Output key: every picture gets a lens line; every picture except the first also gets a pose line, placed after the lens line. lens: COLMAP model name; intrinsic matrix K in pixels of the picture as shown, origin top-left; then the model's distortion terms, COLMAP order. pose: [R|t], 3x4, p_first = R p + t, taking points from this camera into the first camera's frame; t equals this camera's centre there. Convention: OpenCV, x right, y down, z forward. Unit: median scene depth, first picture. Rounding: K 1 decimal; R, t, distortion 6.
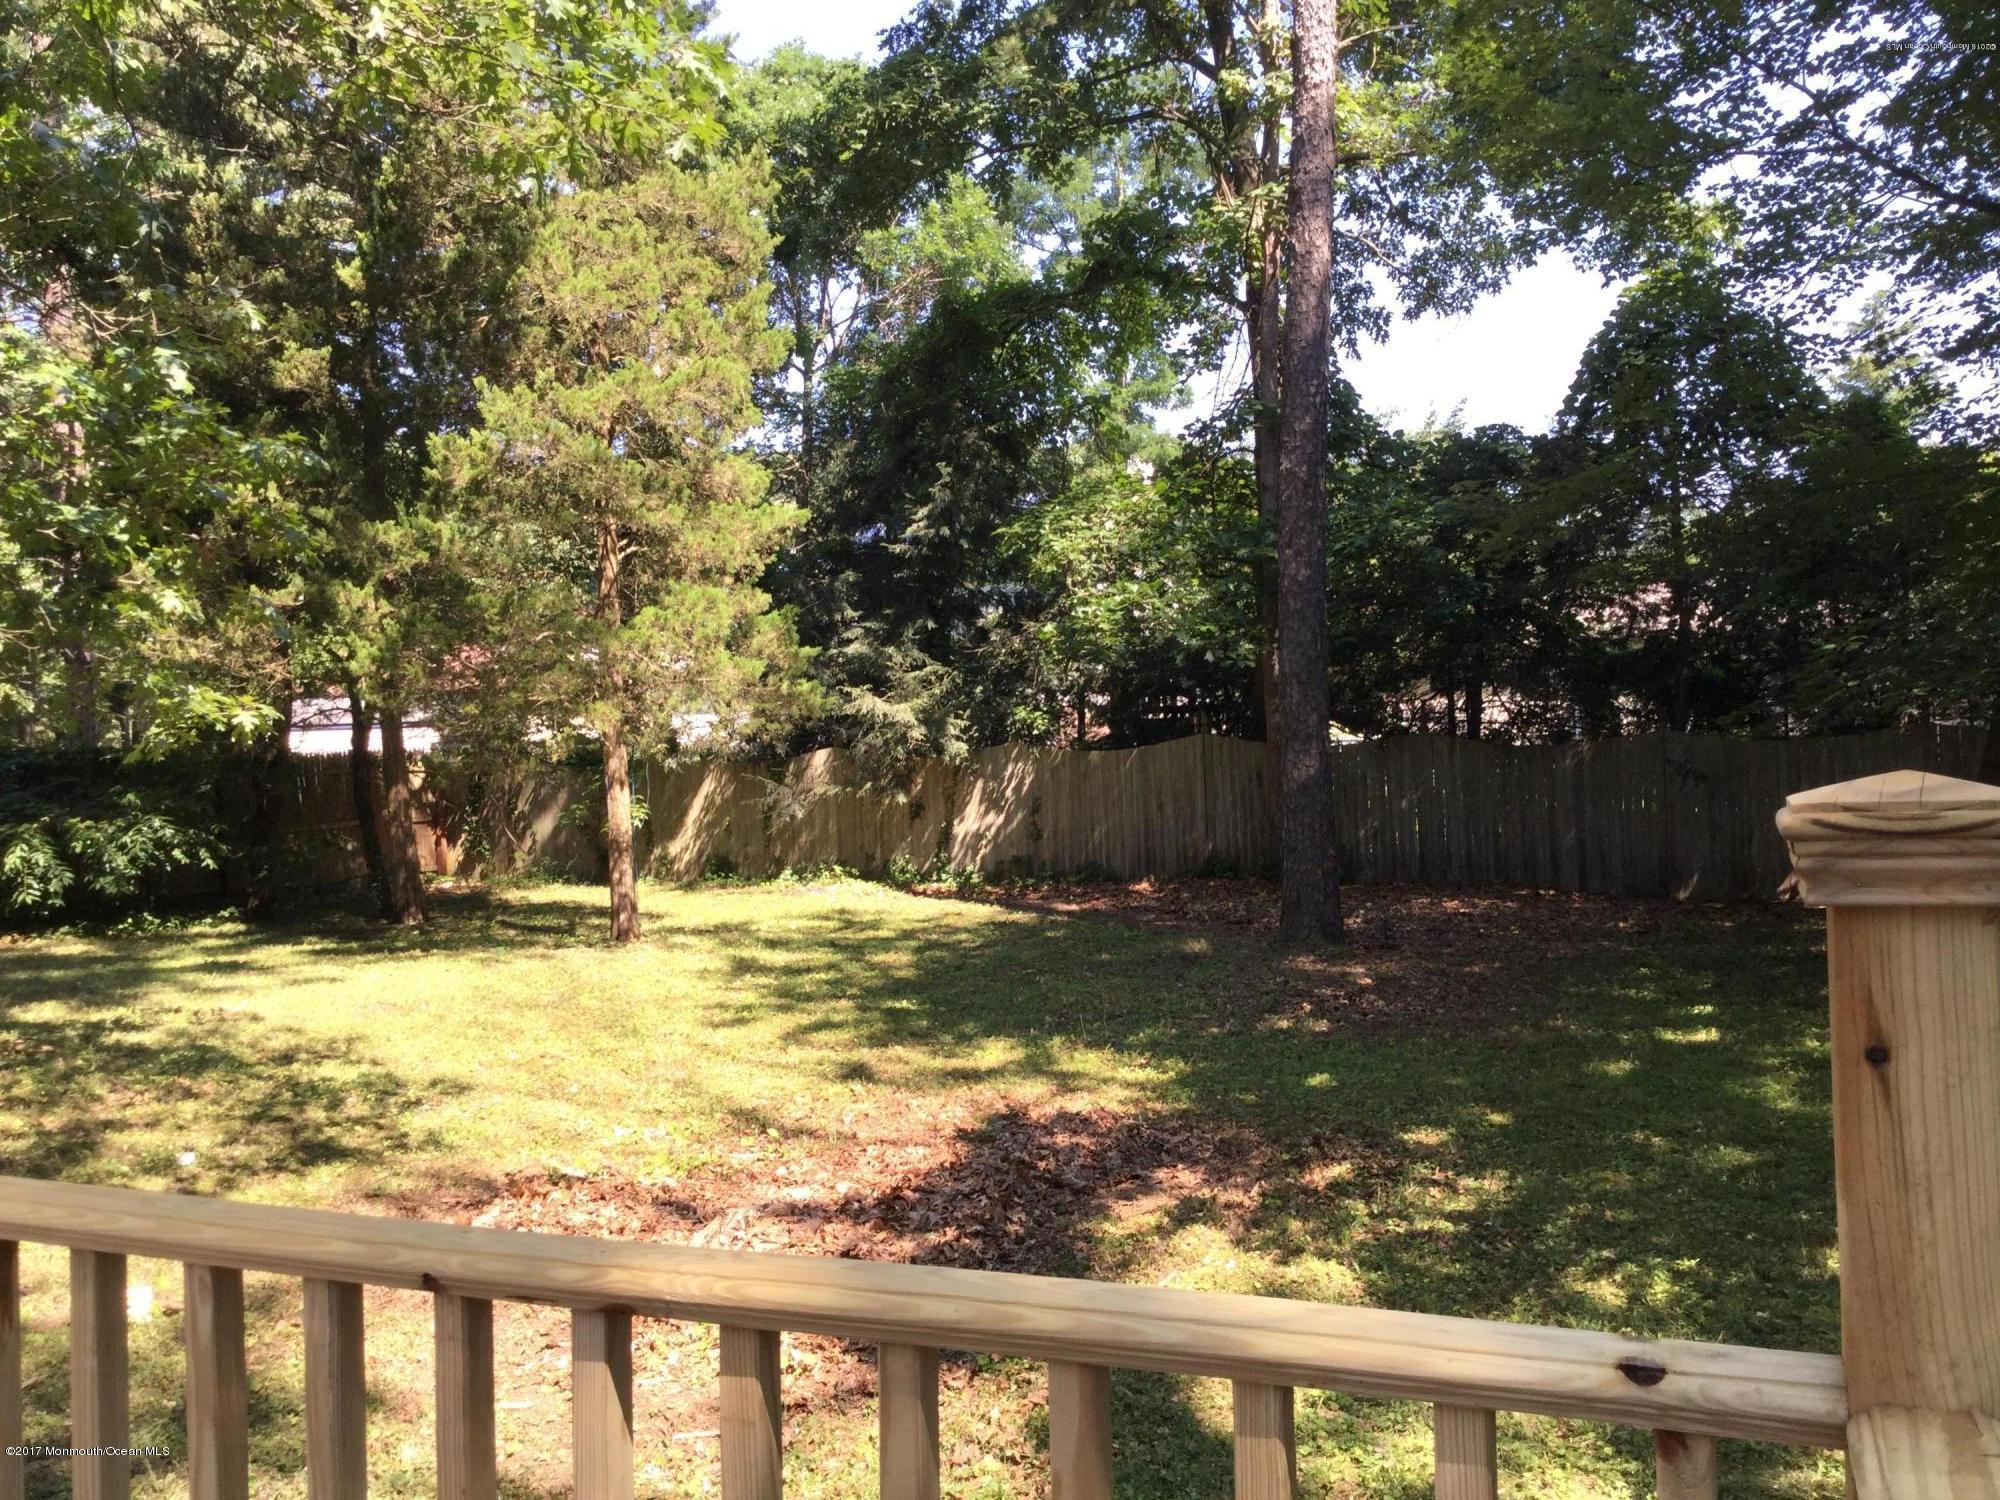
lens RADIAL K [[1723.3, 0, 1000.0], [0, 1723.3, 750.0], [0, 0, 1]] dist [0.101253, -0.212545]
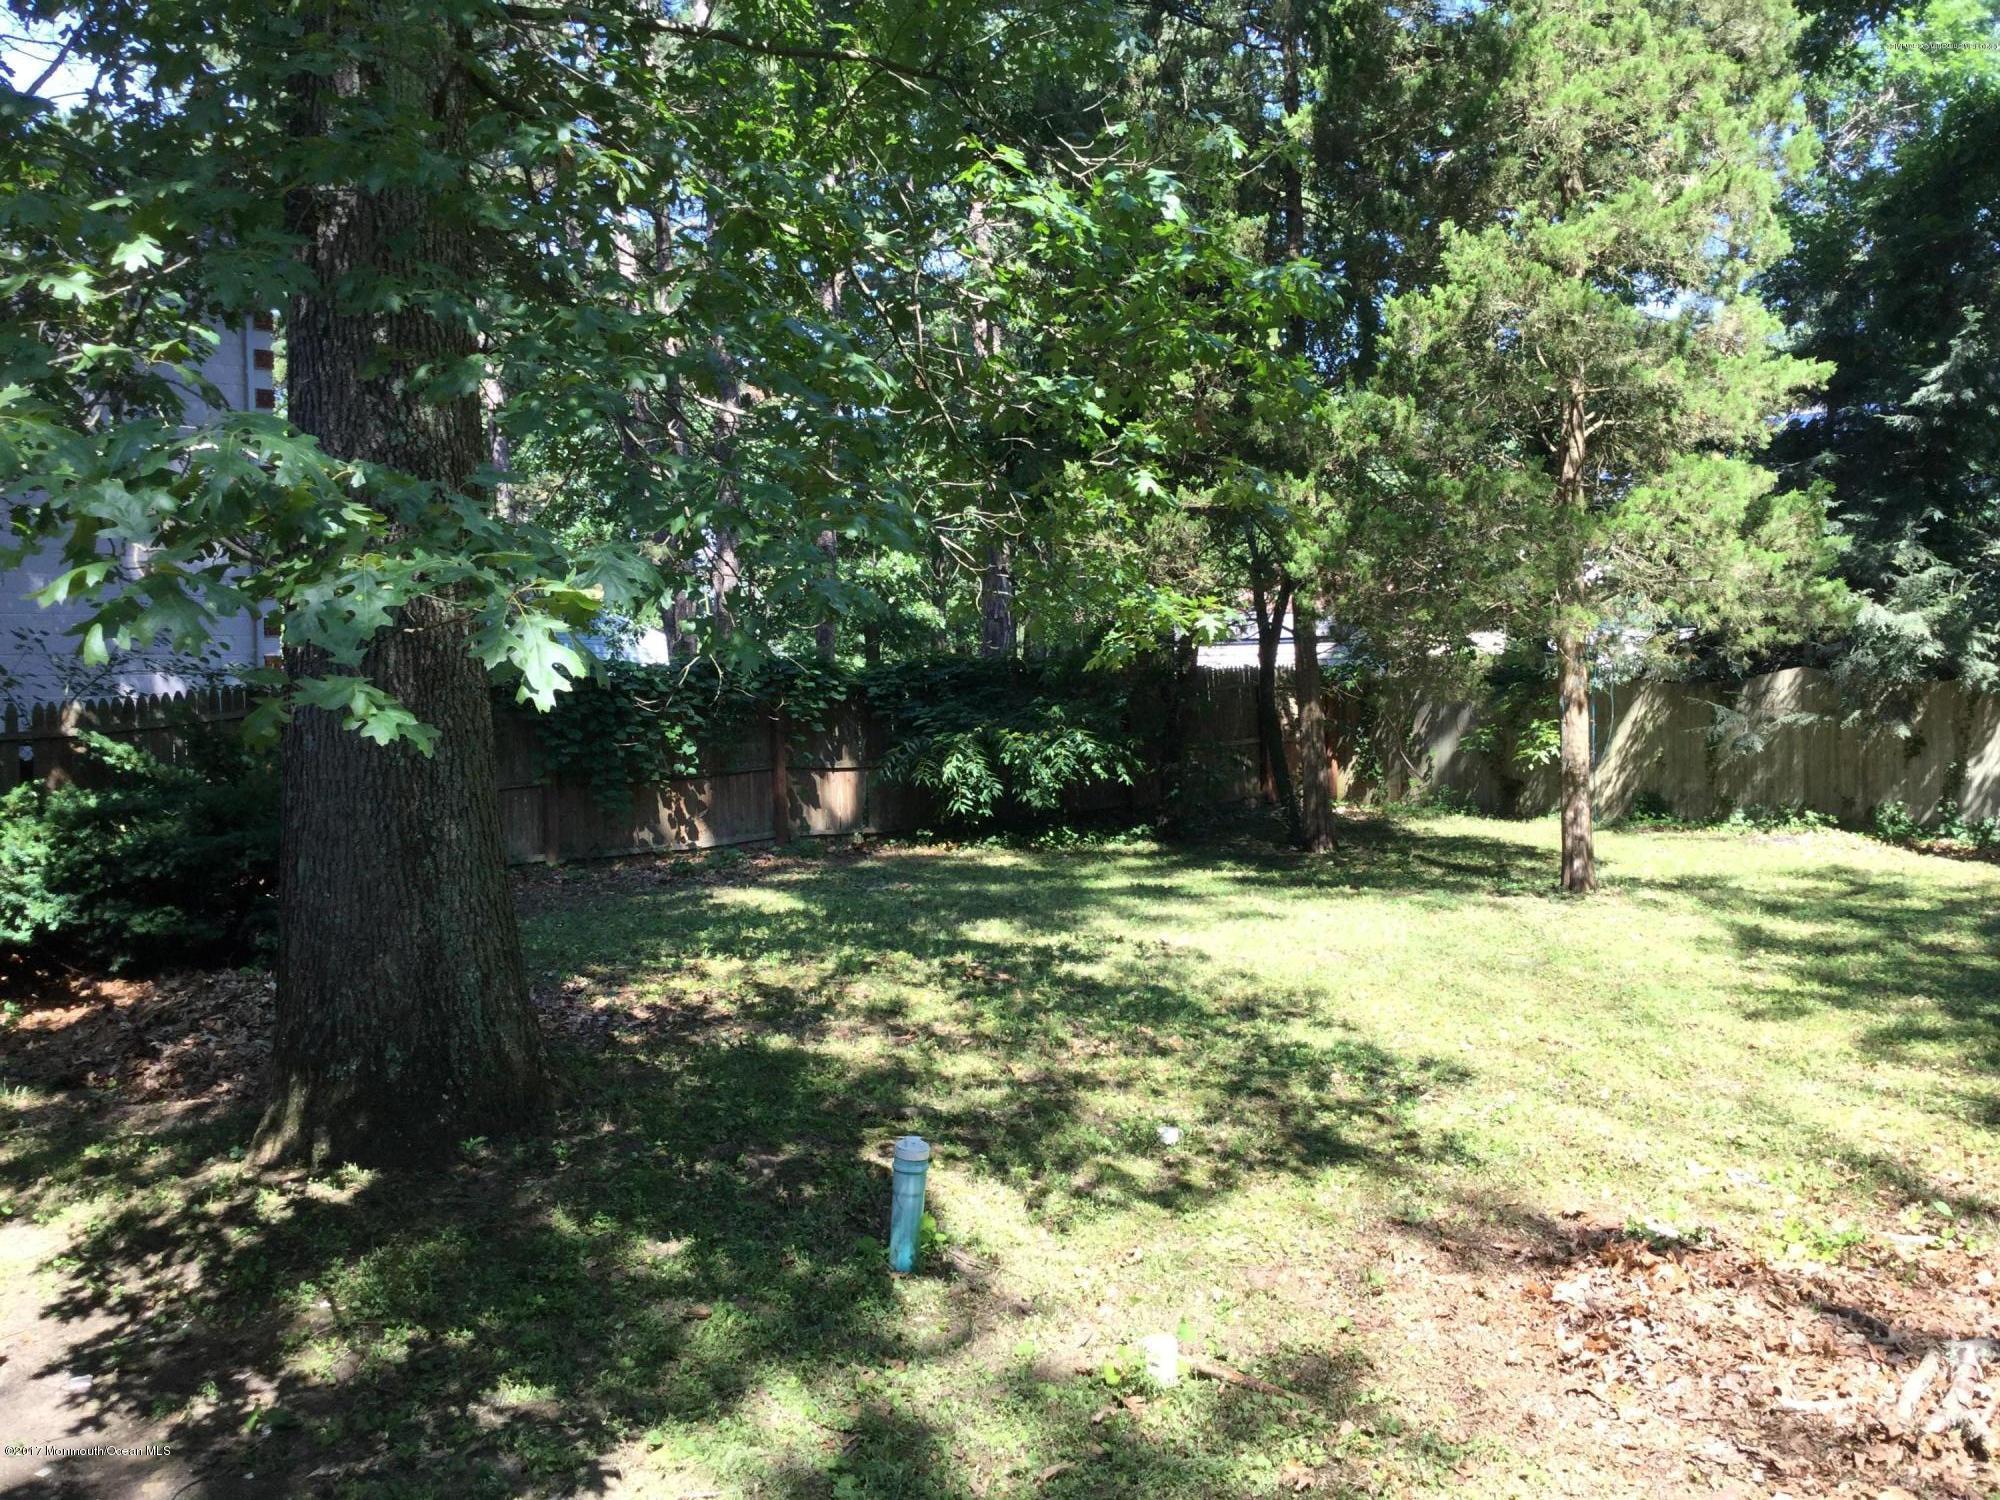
lens RADIAL K [[1723.3, 0, 1000.0], [0, 1723.3, 750.0], [0, 0, 1]] dist [0.101253, -0.212545]
pose [[0.893582, 0.031052, -0.447825, -0.099018], [-0.011151, 0.998832, 0.047008, 0.004885], [0.448761, -0.037011, 0.892885, 0.127556]]
